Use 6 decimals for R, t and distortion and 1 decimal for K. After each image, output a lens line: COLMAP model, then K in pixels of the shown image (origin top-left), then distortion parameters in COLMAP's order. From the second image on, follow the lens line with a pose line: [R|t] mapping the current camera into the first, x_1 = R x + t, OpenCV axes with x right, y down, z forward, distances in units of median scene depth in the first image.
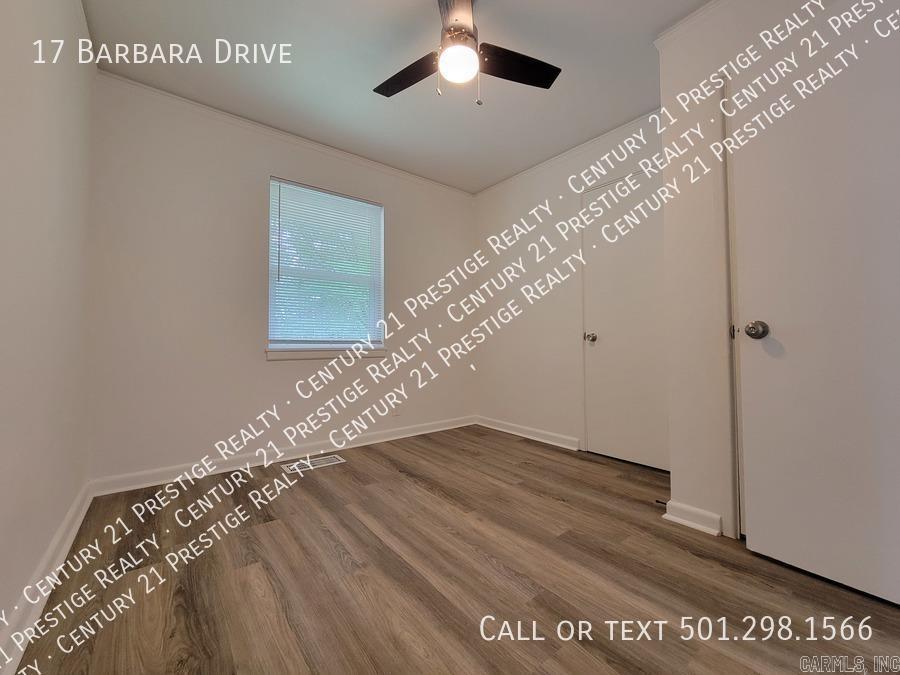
lens RADIAL K [[366.3, 0, 449.5], [0, 366.3, 330.0], [0, 0, 1]] dist [0.000584, -0.000351]
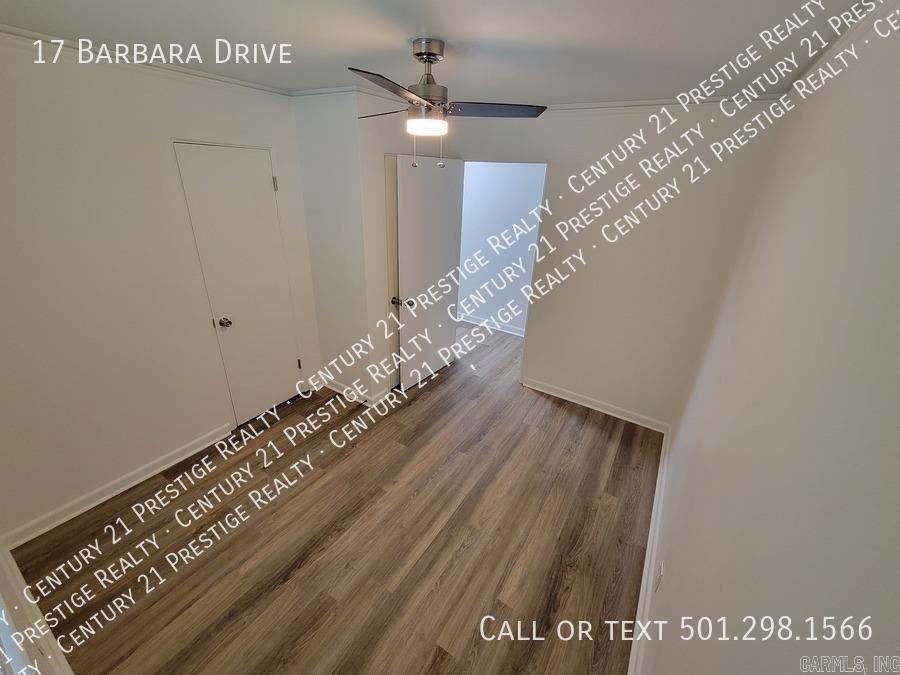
lens RADIAL K [[366.3, 0, 449.5], [0, 366.3, 330.0], [0, 0, 1]] dist [0.000584, -0.000351]
pose [[-0.324727, -0.386070, 0.863425, -1.052829], [-0.066986, 0.919992, 0.386171, -0.625116], [-0.943433, 0.067563, -0.324608, 1.318872]]
